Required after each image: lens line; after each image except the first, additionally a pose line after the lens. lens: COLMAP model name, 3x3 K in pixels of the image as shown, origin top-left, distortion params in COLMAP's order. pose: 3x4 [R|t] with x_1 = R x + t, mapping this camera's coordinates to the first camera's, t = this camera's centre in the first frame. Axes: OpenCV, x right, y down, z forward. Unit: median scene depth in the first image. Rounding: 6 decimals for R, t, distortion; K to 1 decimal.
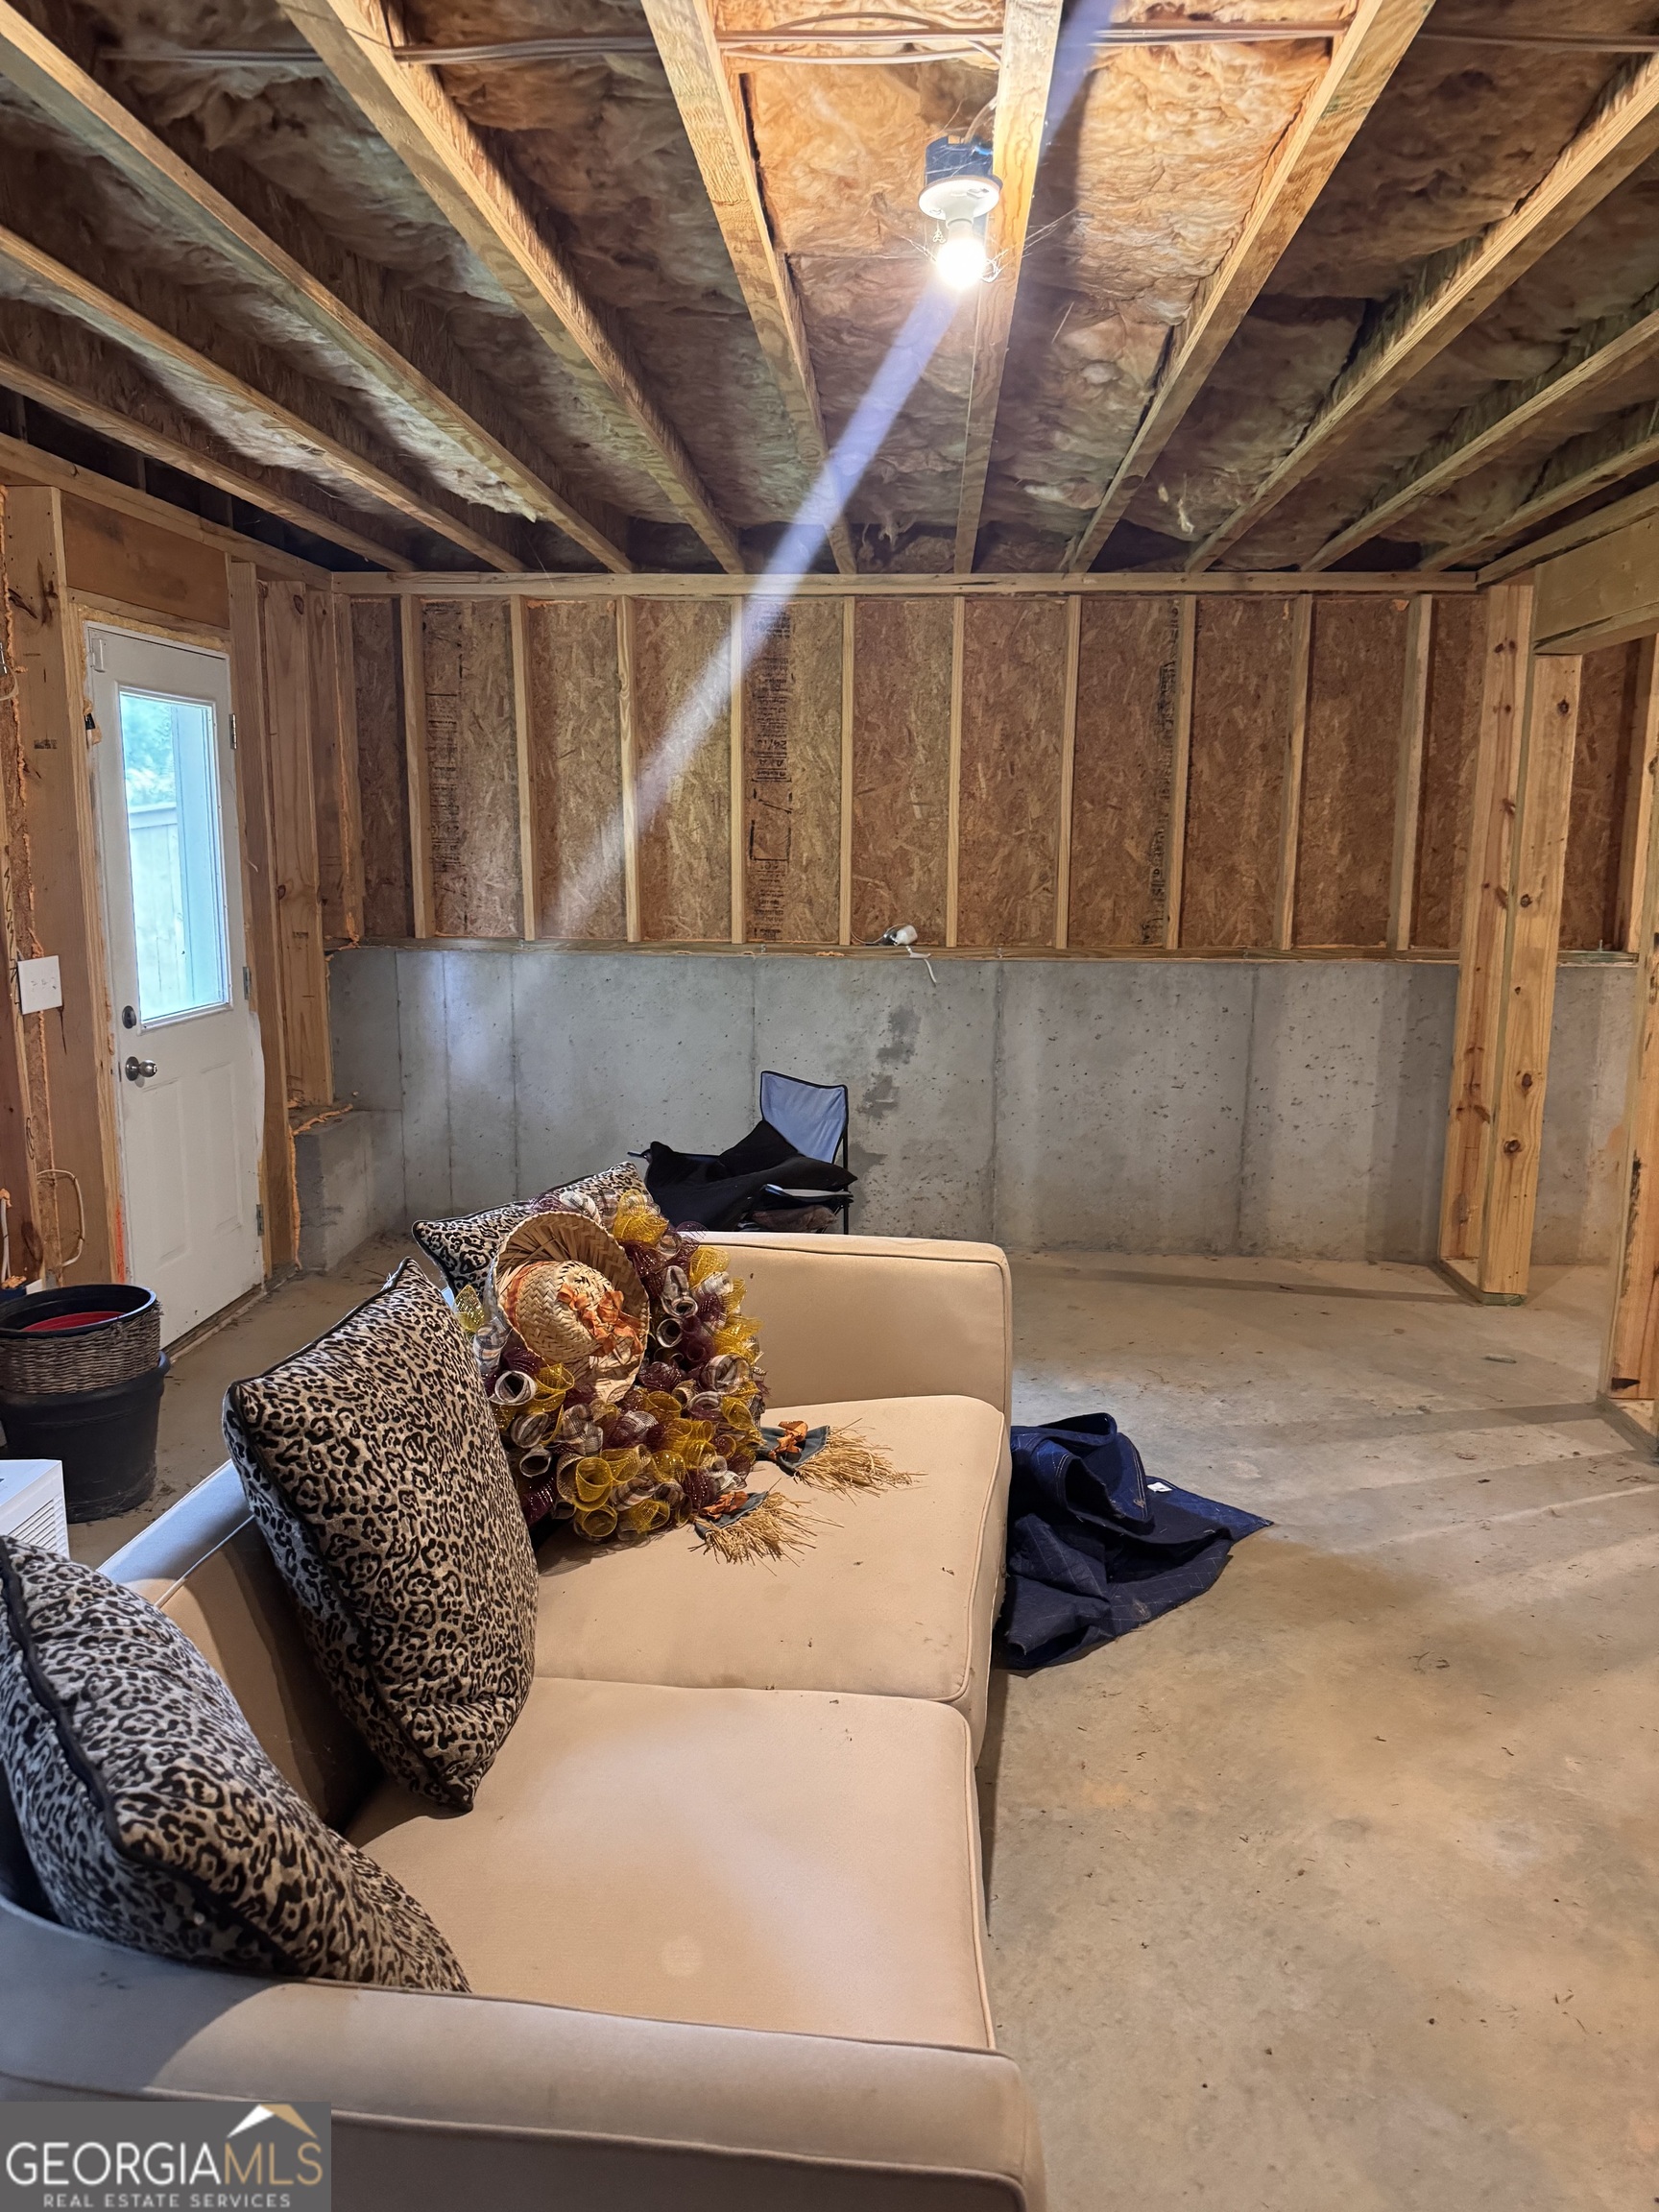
lens RADIAL K [[1571.6, 0, 825.6], [0, 1571.6, 1116.6], [0, 0, 1]] dist [-0.003075, -0.003710]
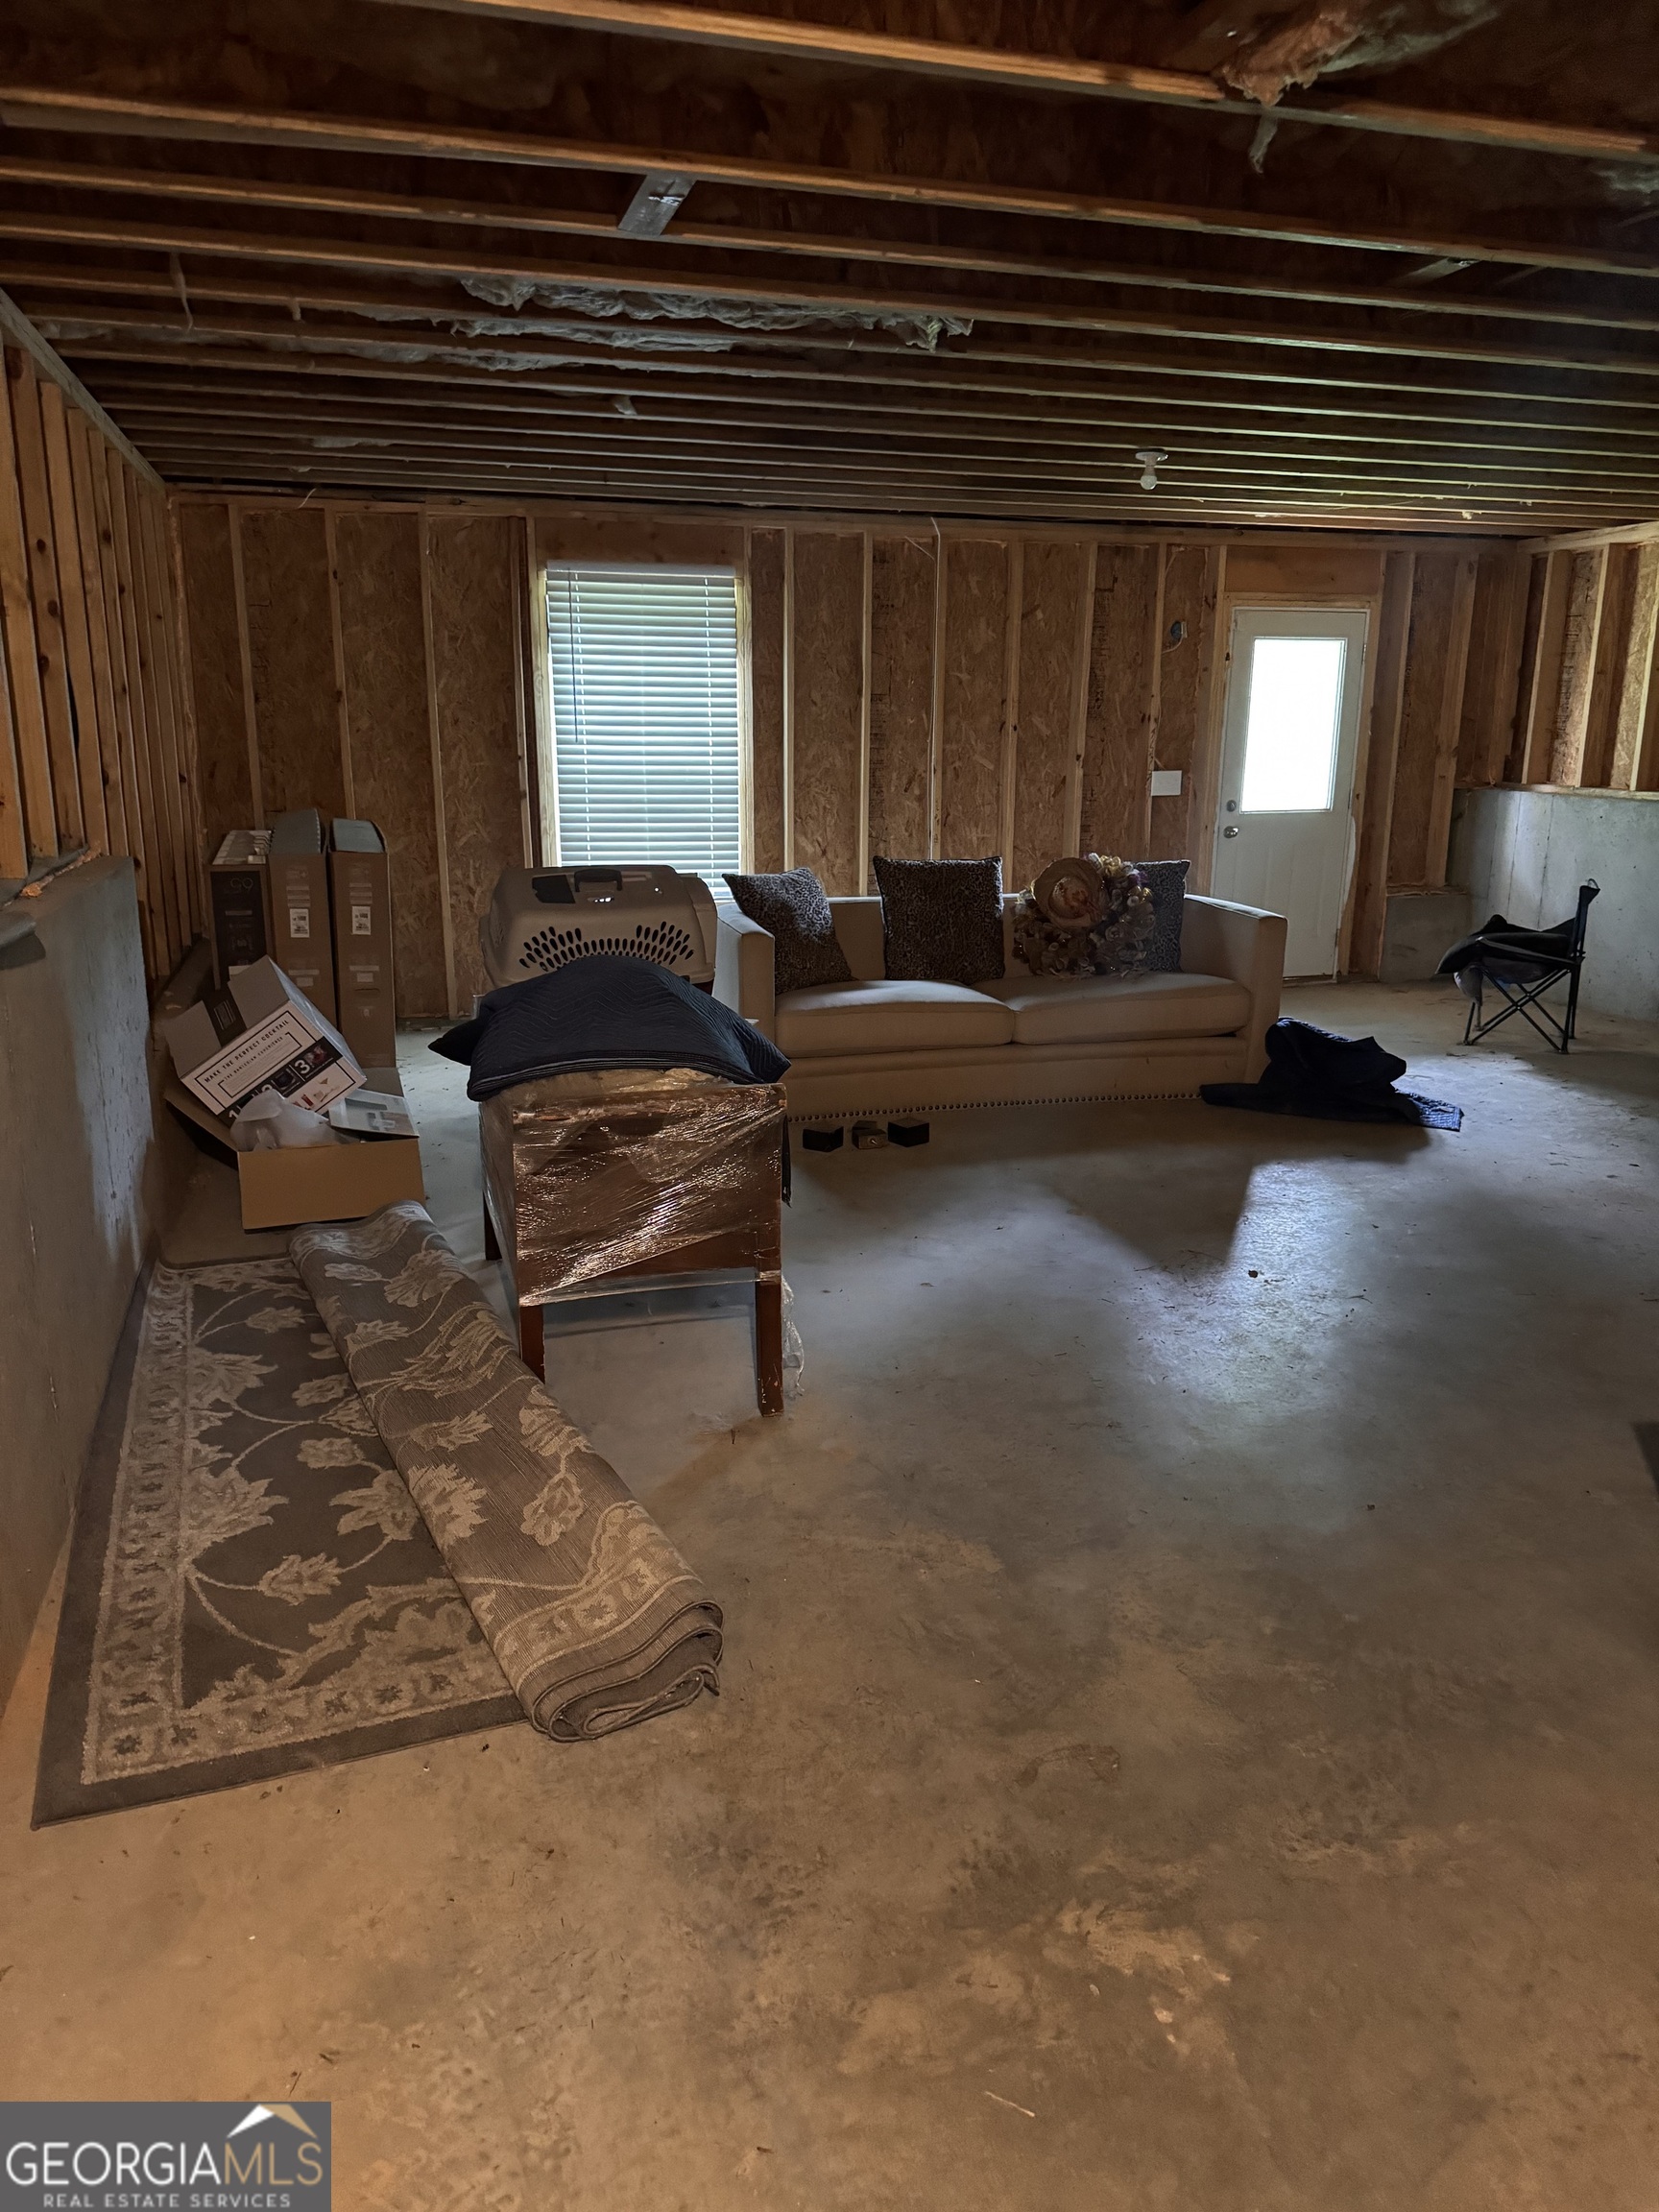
lens RADIAL K [[1571.6, 0, 825.6], [0, 1571.6, 1116.6], [0, 0, 1]] dist [-0.003075, -0.003710]
pose [[0.347304, 0.224850, -0.910397, 1.275126], [-0.165248, 0.970311, 0.176607, 0.051480], [0.923078, 0.089105, 0.374149, -0.182948]]
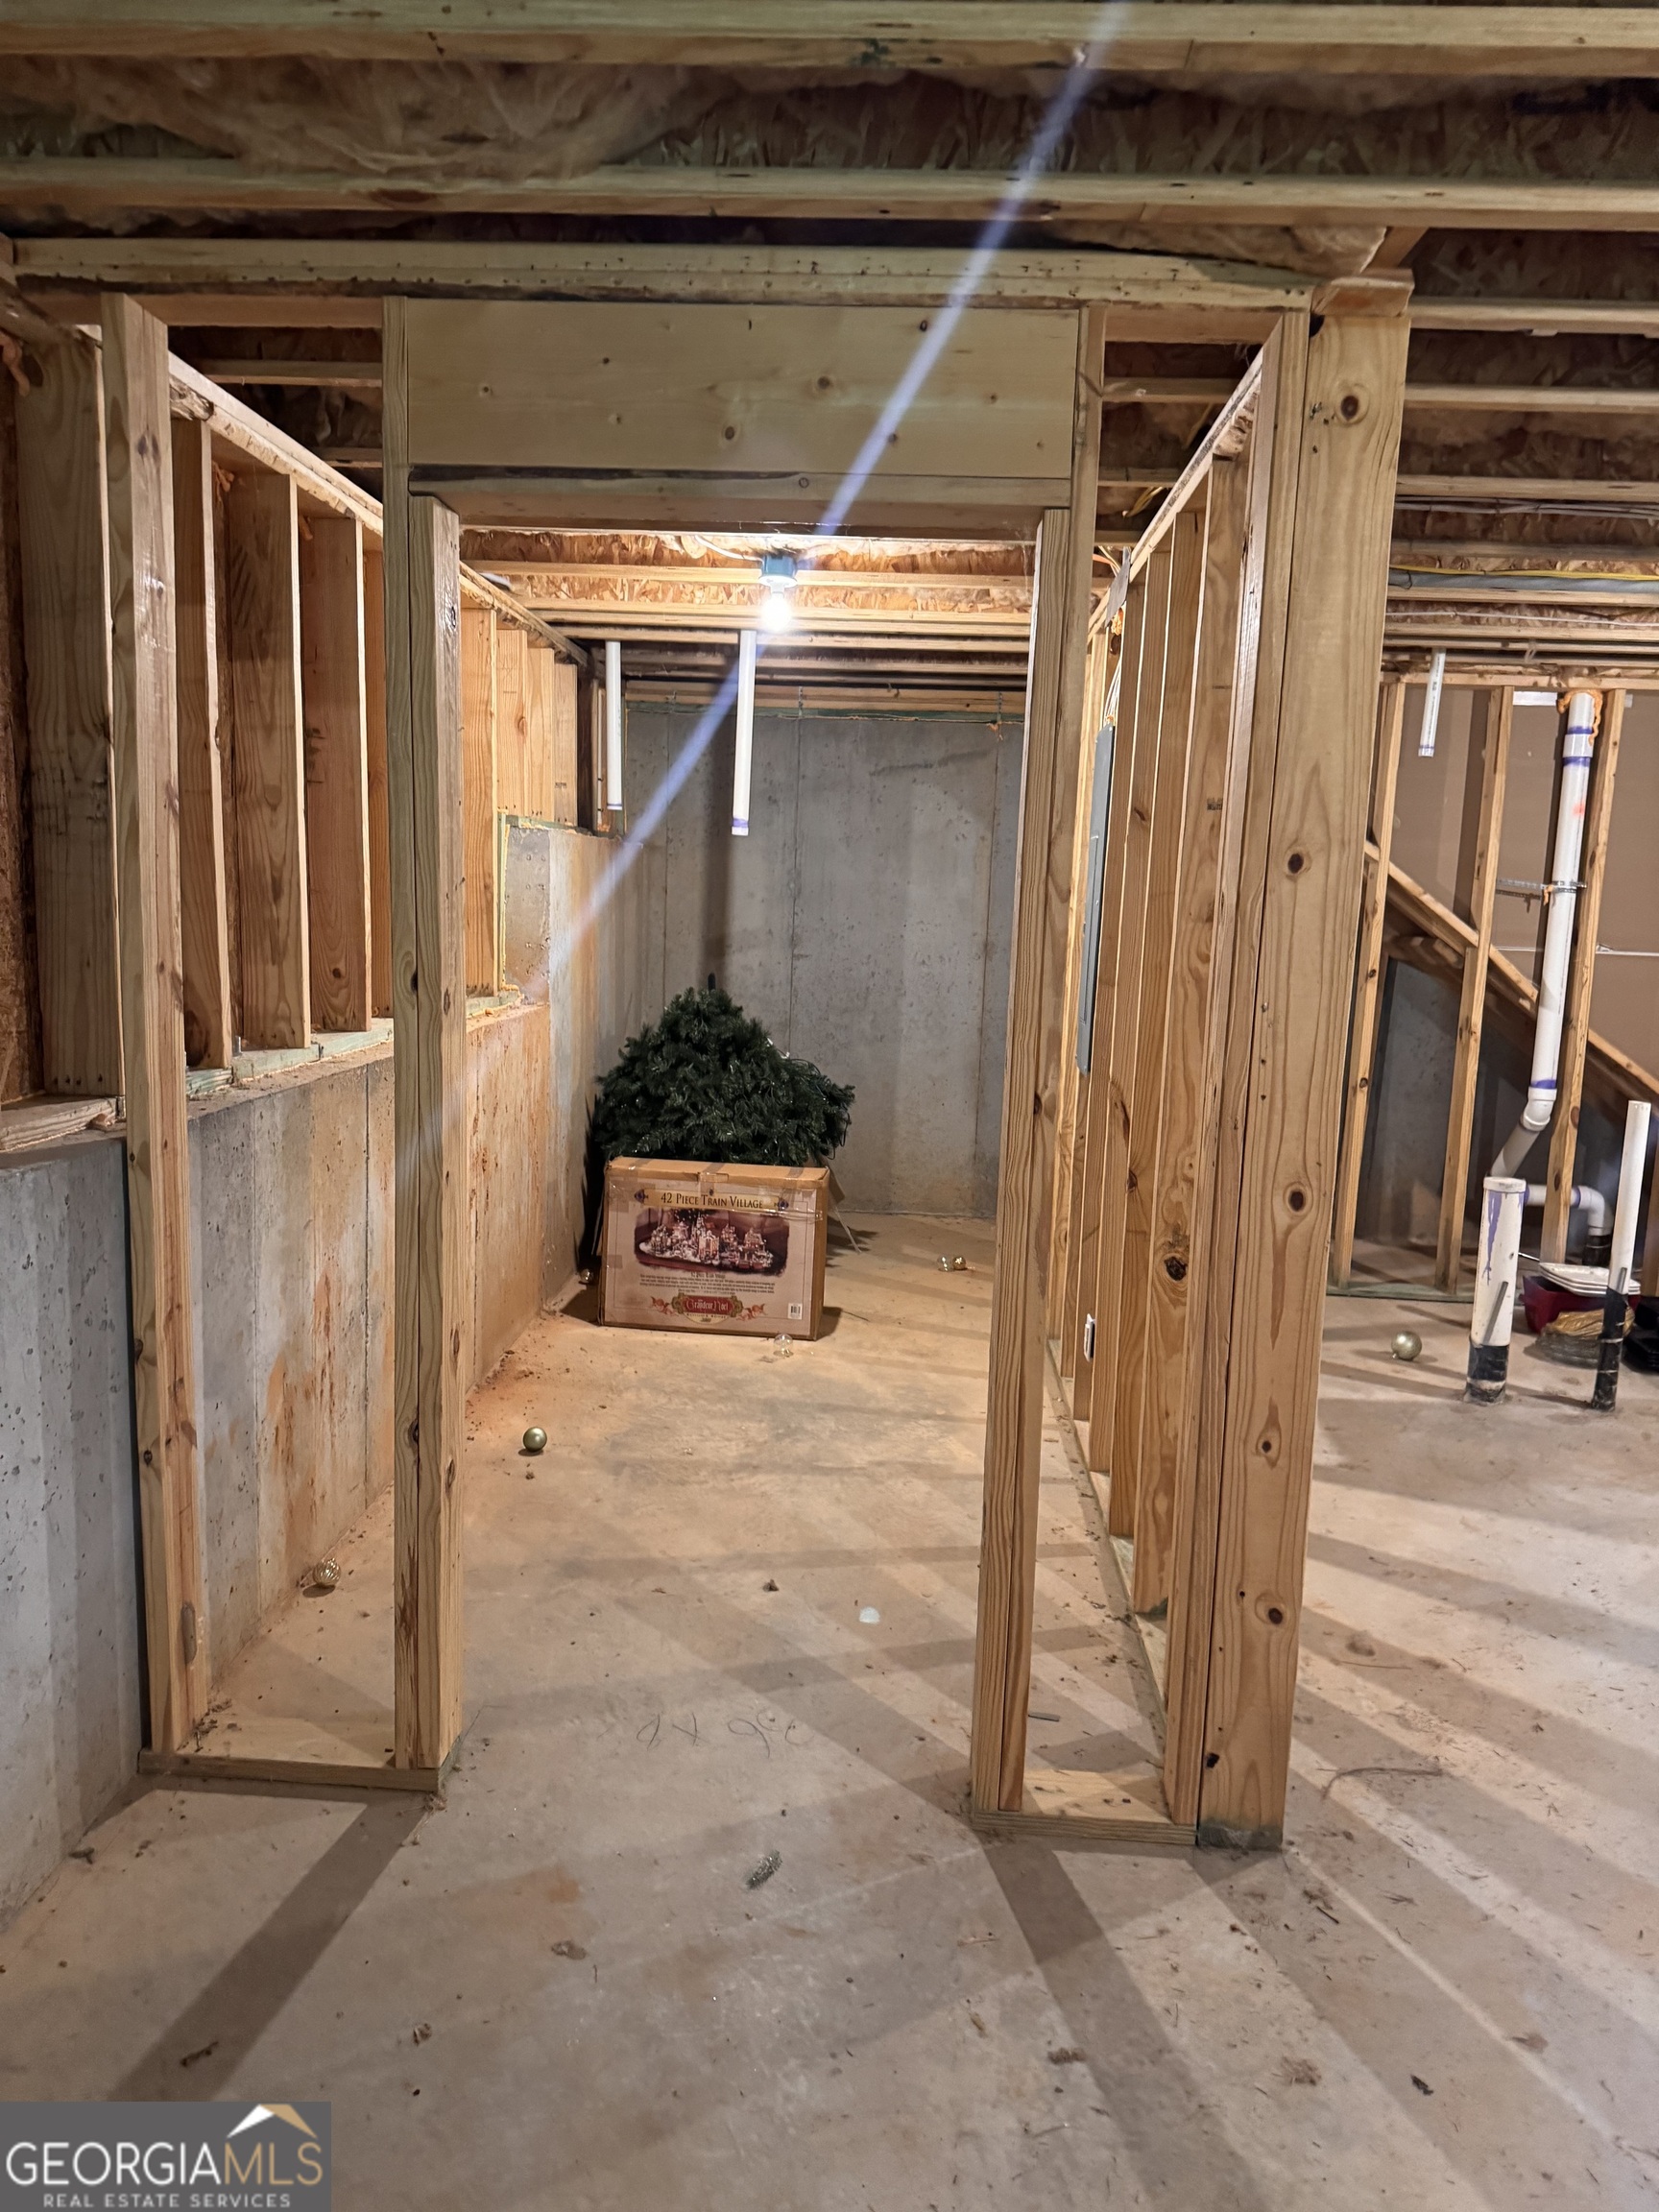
lens RADIAL K [[1571.6, 0, 825.6], [0, 1571.6, 1116.6], [0, 0, 1]] dist [-0.003075, -0.003710]
pose [[-0.008880, -0.157371, 0.987500, -0.049166], [0.142943, 0.977197, 0.157014, -0.166099], [-0.989691, 0.142550, 0.013818, 0.905381]]
